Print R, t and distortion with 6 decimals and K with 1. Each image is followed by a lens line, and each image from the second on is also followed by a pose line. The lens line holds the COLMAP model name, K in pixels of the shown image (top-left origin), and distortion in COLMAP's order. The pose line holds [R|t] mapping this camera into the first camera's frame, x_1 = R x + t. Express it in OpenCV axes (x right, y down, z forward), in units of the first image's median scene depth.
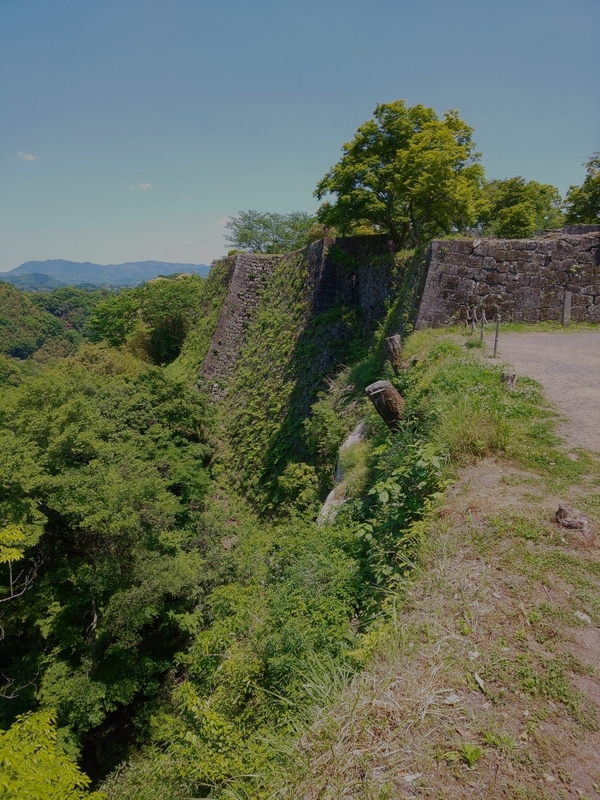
lens RADIAL K [[501.2, 0, 298.3], [0, 501.2, 411.4], [0, 0, 1]] dist [0.012405, -0.029339]
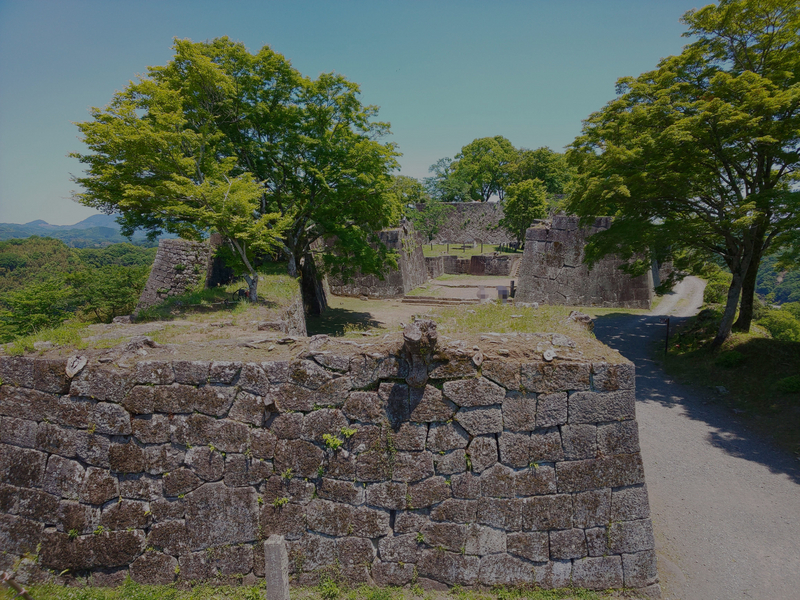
lens RADIAL K [[501.2, 0, 412.7], [0, 501.2, 315.8], [0, 0, 1]] dist [0.012405, -0.029339]
pose [[0.996975, -0.005016, 0.077562, 0.275064], [0.012478, 0.995301, -0.096024, -0.160486], [-0.076716, 0.096702, 0.992353, 0.295728]]
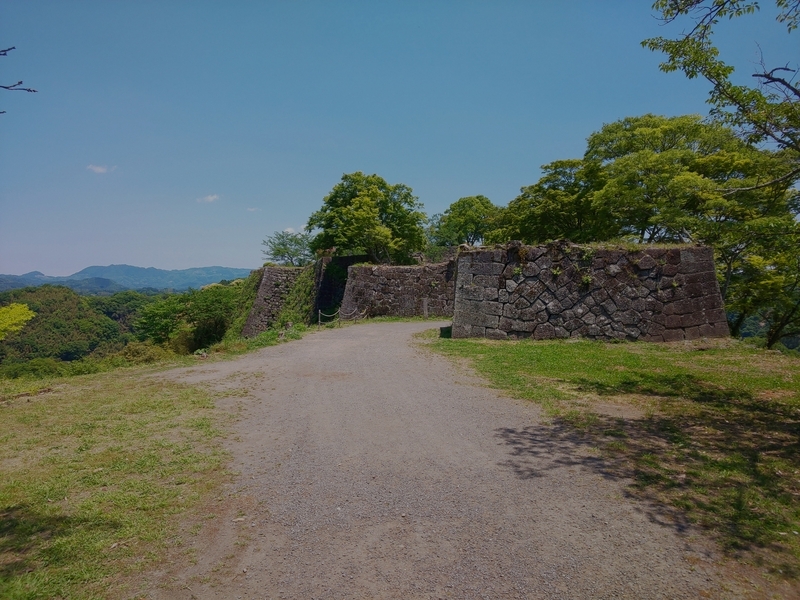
lens RADIAL K [[501.2, 0, 397.4], [0, 501.2, 300.8], [0, 0, 1]] dist [0.012405, -0.029339]
pose [[0.997431, -0.000581, 0.071629, 0.150766], [0.016456, 0.975081, -0.221238, 0.059652], [-0.069716, 0.221849, 0.972586, -0.264179]]
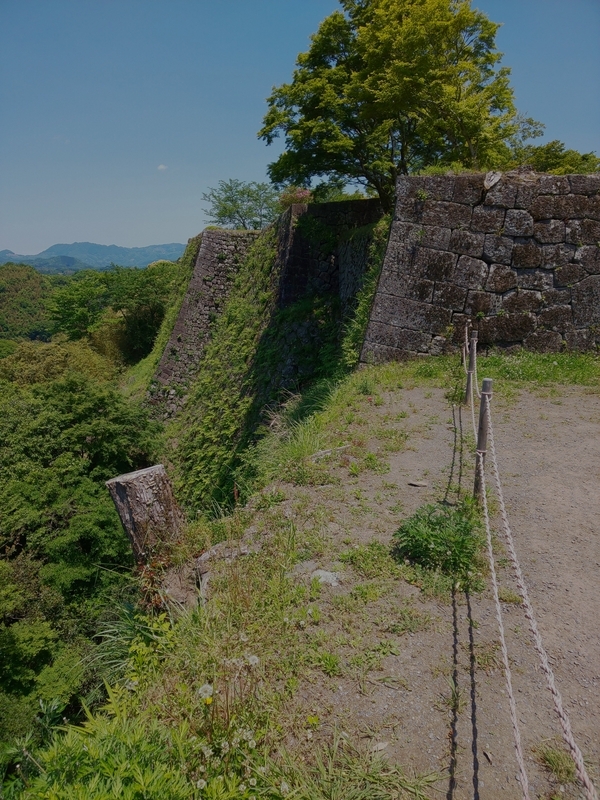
lens RADIAL K [[501.2, 0, 292.2], [0, 501.2, 409.2], [0, 0, 1]] dist [0.012405, -0.029339]
pose [[0.998377, 0.014700, -0.055014, 0.095977], [-0.013106, 0.999487, 0.029220, -0.064792], [0.055416, -0.028451, 0.998058, 0.250380]]
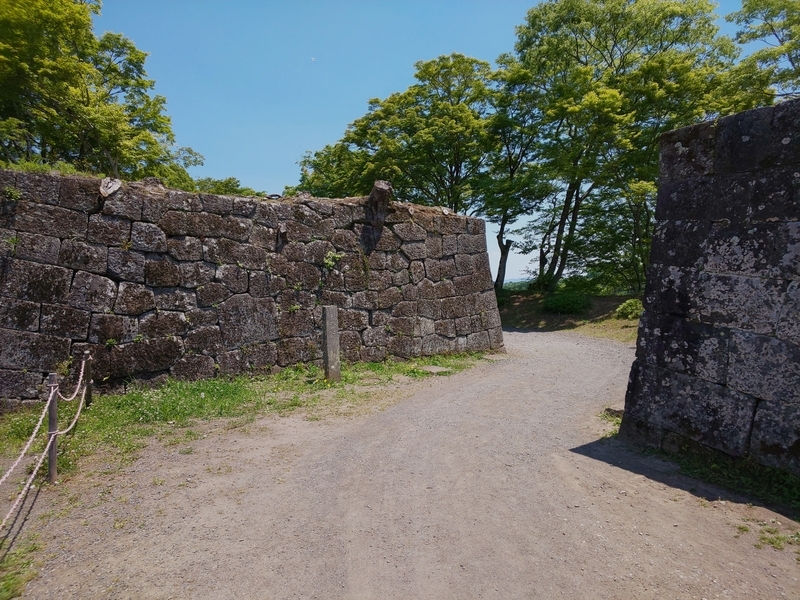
lens RADIAL K [[501.2, 0, 407.9], [0, 501.2, 306.8], [0, 0, 1]] dist [0.012405, -0.029339]
pose [[0.756541, -0.018596, 0.653682, 0.131184], [0.151546, 0.977370, -0.147588, -0.071588], [-0.636144, 0.210719, 0.742238, 0.277031]]
